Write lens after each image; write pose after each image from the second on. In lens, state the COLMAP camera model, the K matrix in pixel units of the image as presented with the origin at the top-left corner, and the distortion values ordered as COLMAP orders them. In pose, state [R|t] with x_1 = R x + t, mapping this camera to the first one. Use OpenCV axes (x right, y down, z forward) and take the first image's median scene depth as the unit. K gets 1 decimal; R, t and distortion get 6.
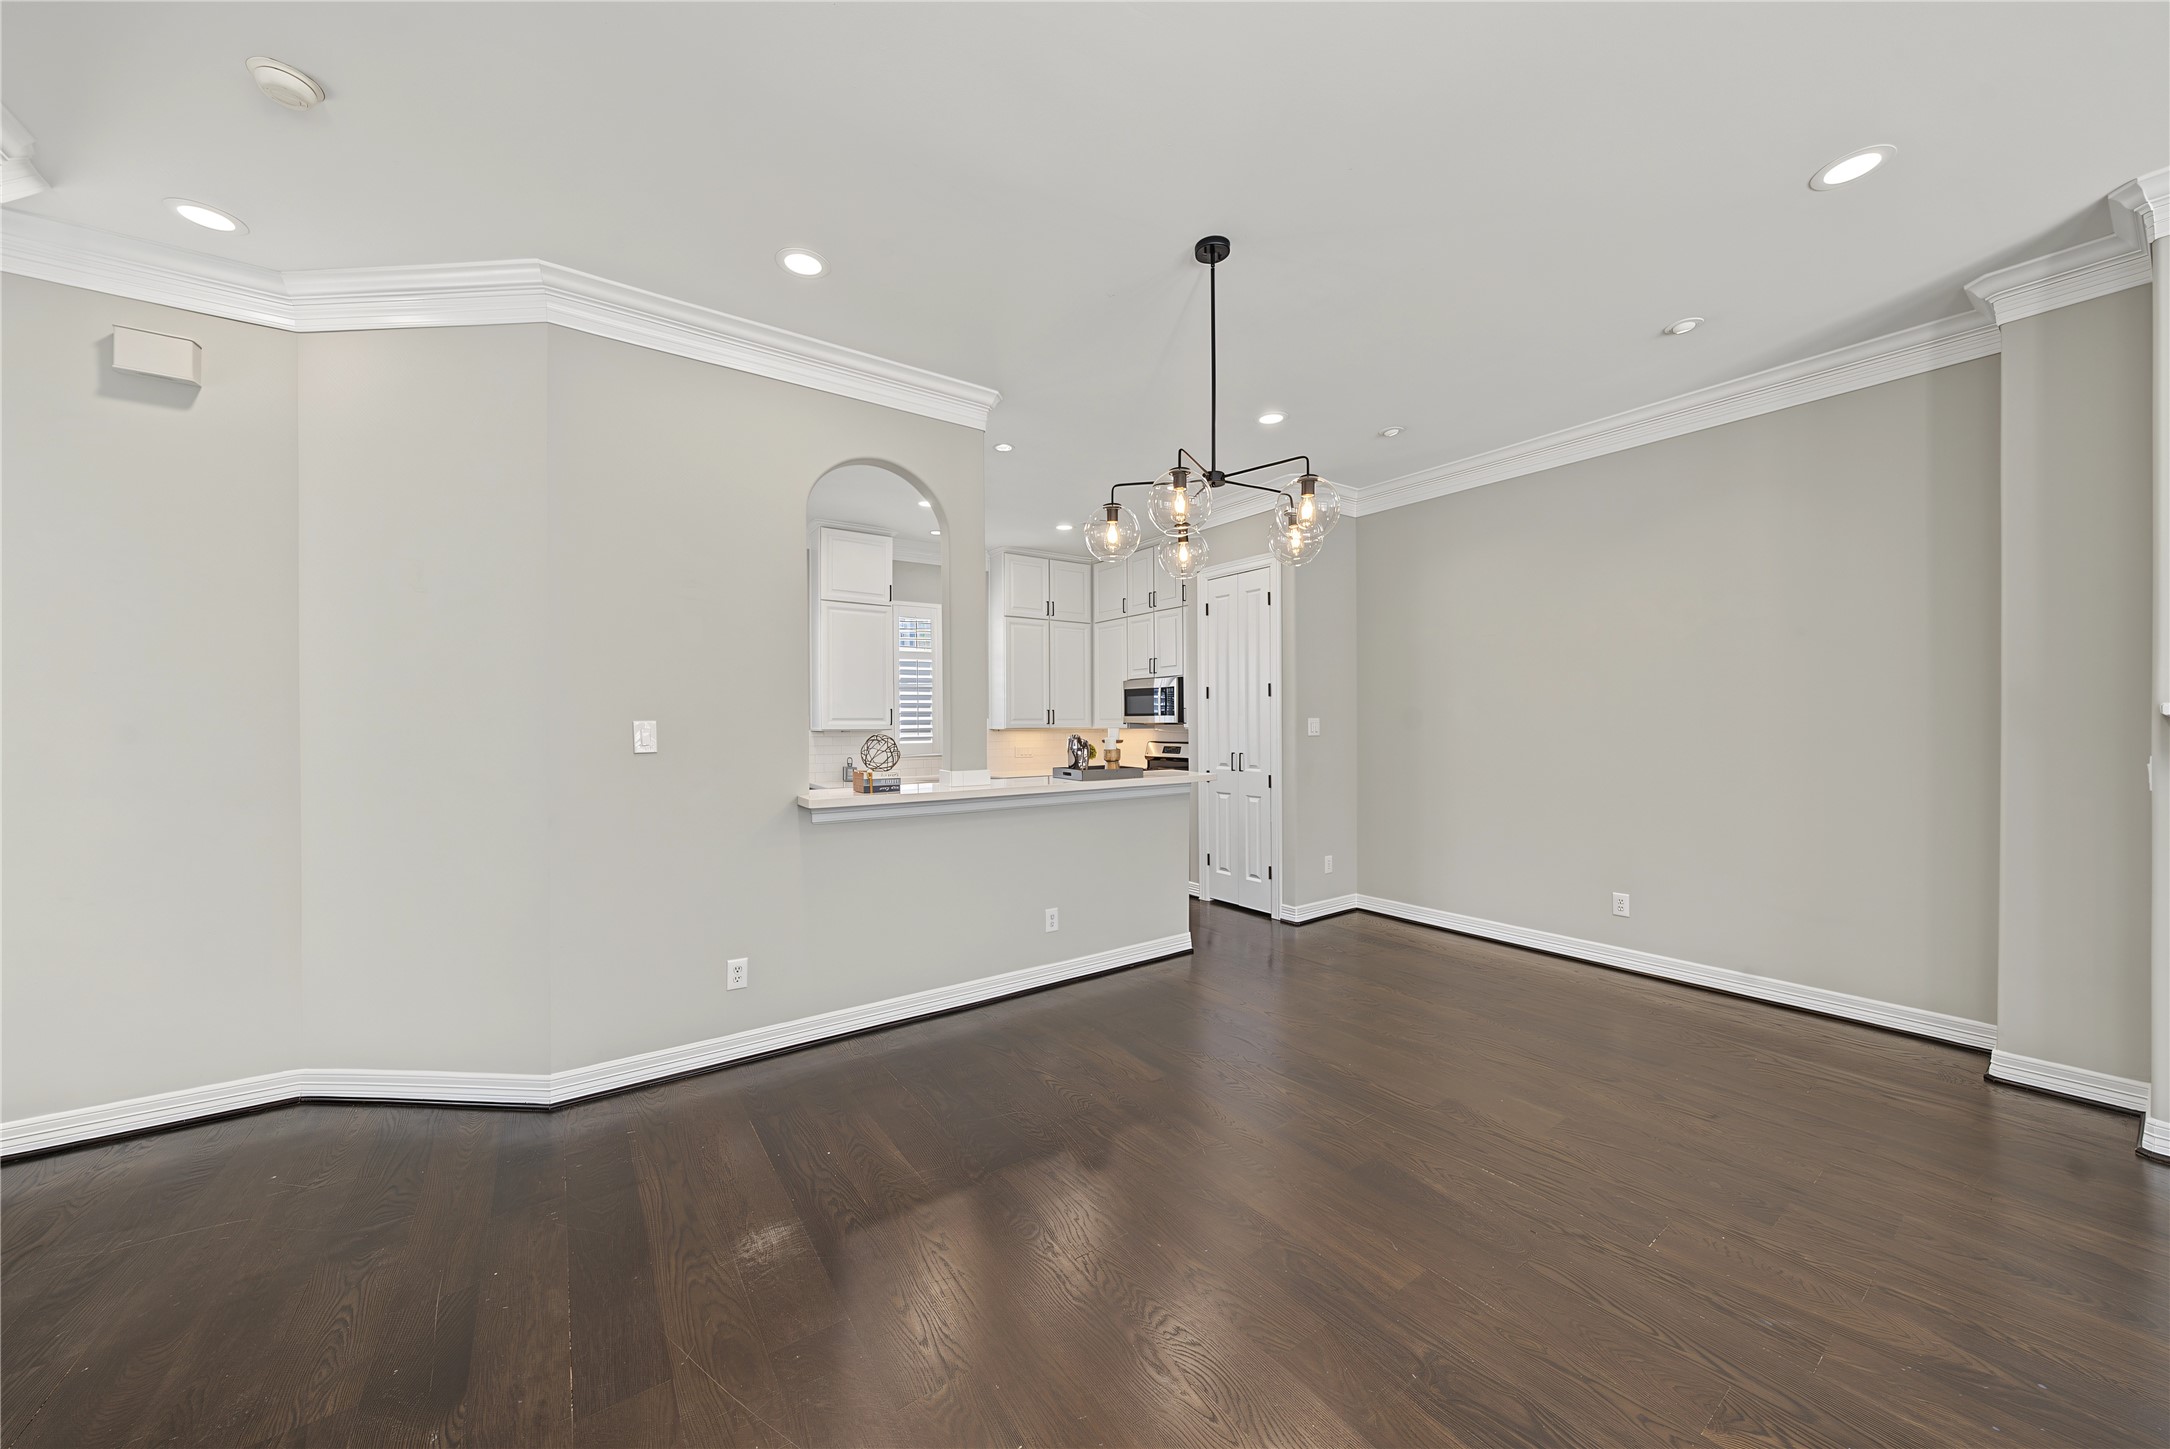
lens RADIAL K [[756.4, 0, 1082.3], [0, 756.4, 727.1], [0, 0, 1]] dist [-0.004772, 0.000022]
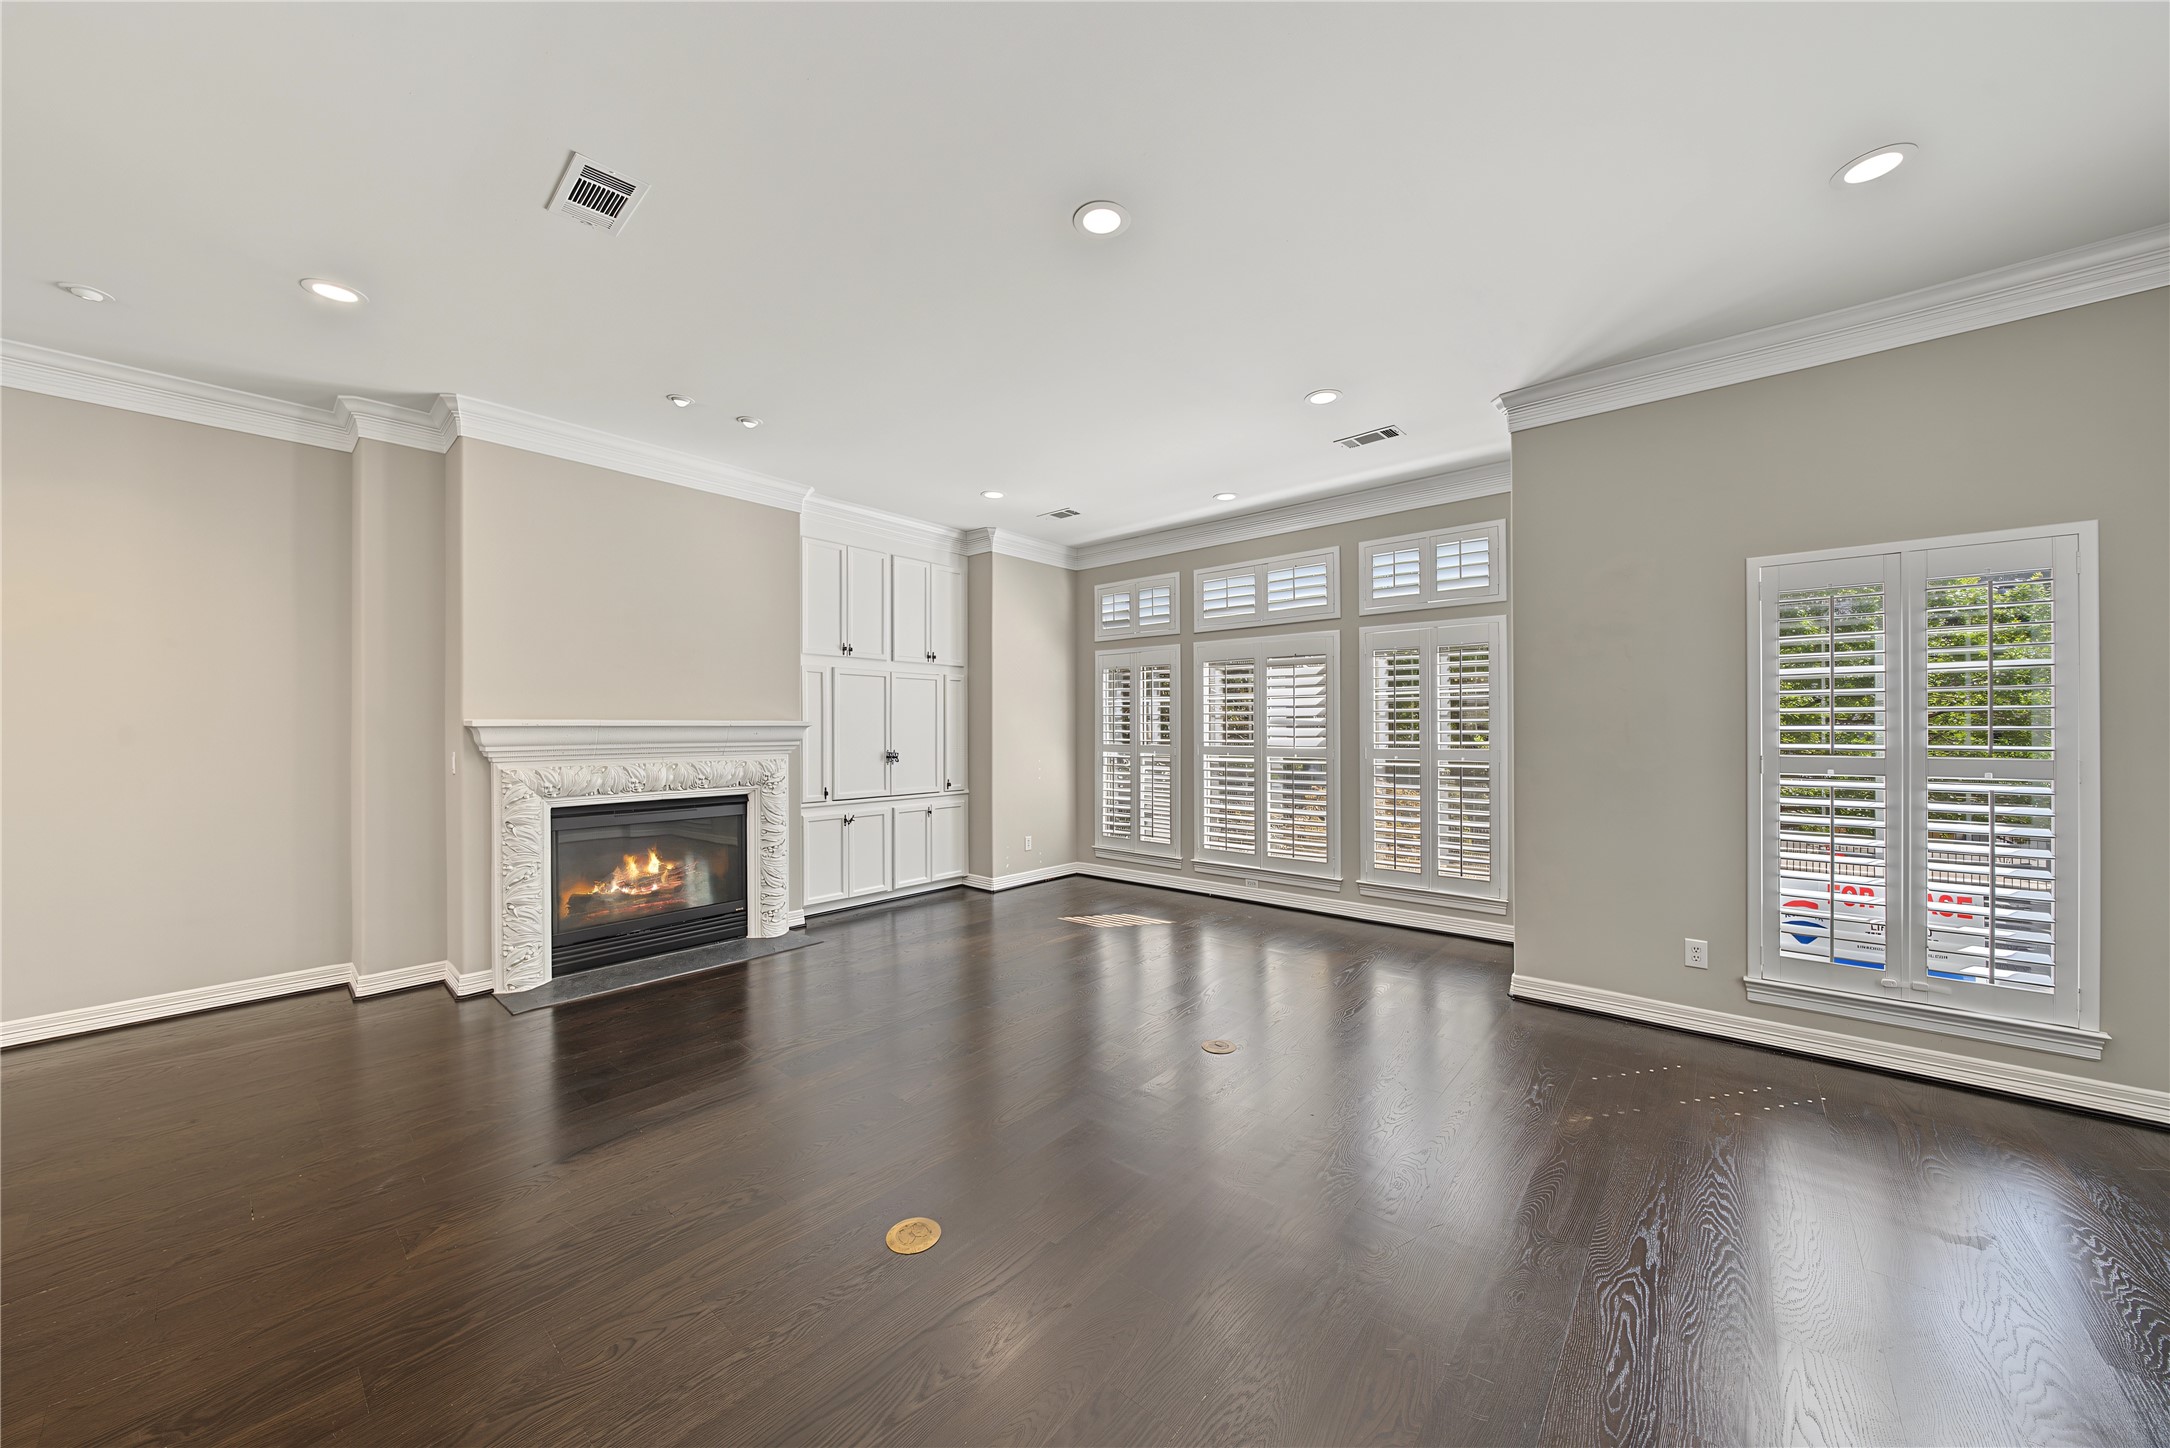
lens RADIAL K [[756.4, 0, 1081.6], [0, 756.4, 727.8], [0, 0, 1]] dist [-0.004772, 0.000022]
pose [[-0.244143, 0.005104, 0.969726, -0.217358], [0.011371, 0.999932, -0.002400, 0.002692], [-0.969673, 0.010441, -0.244185, 0.042283]]
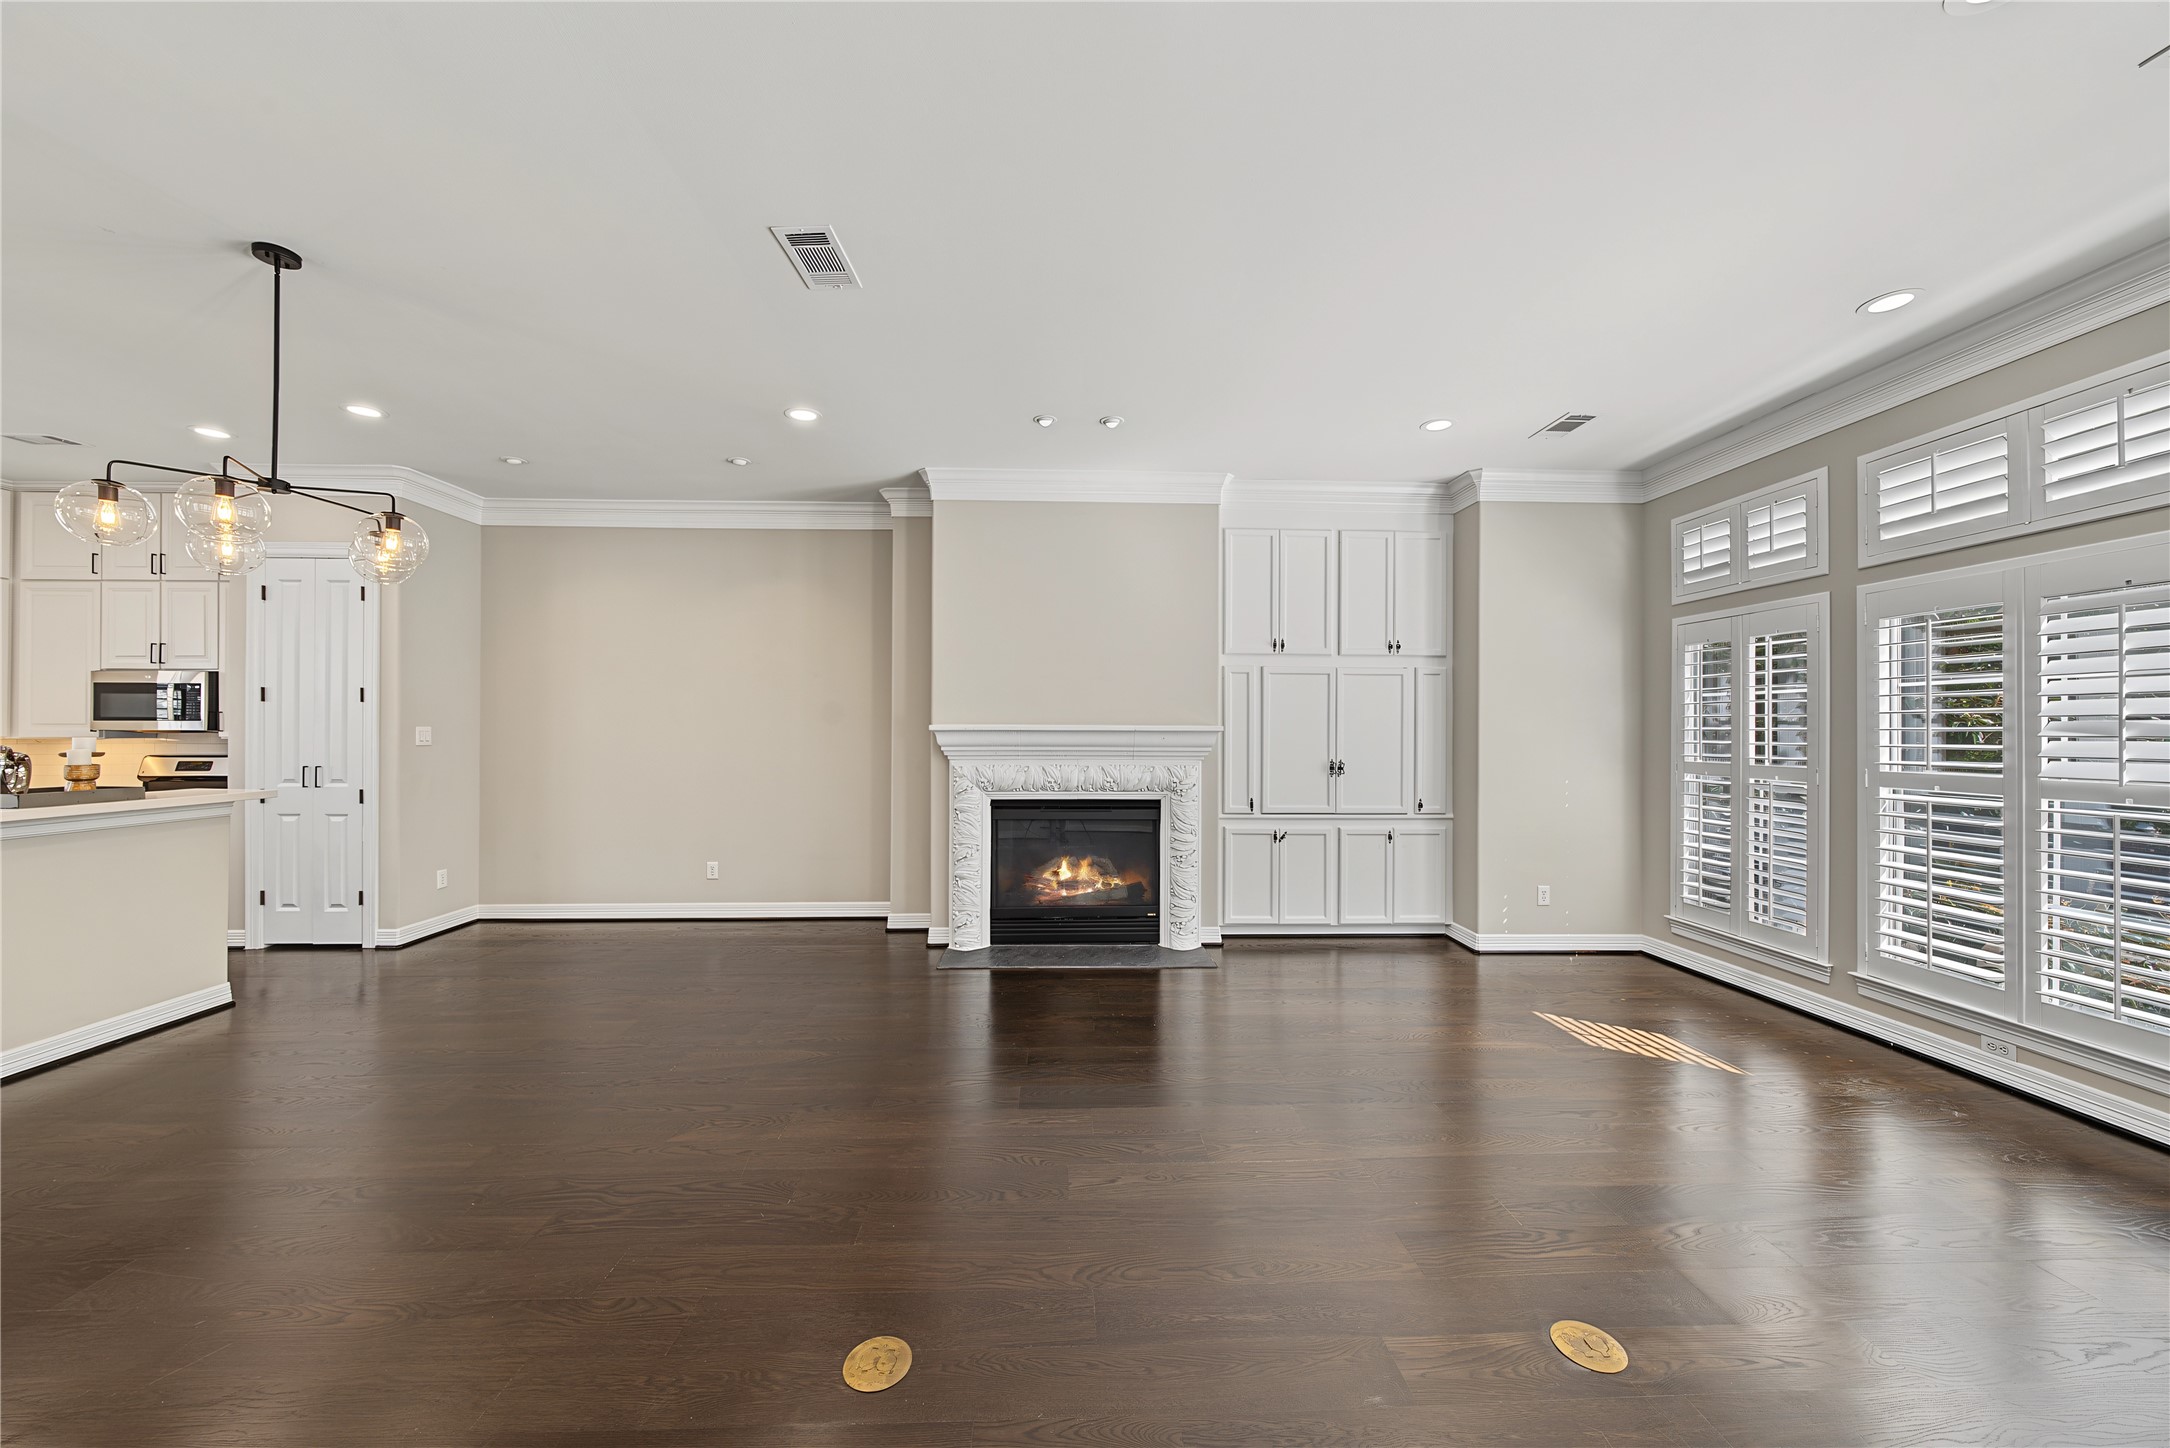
lens RADIAL K [[756.4, 0, 1079.5], [0, 756.4, 727.8], [0, 0, 1]] dist [-0.004772, 0.000022]
pose [[0.548605, 0.009765, 0.836024, -0.034402], [-0.000249, 0.999934, -0.011516, 0.000386], [-0.836081, 0.006110, 0.548572, -0.213659]]
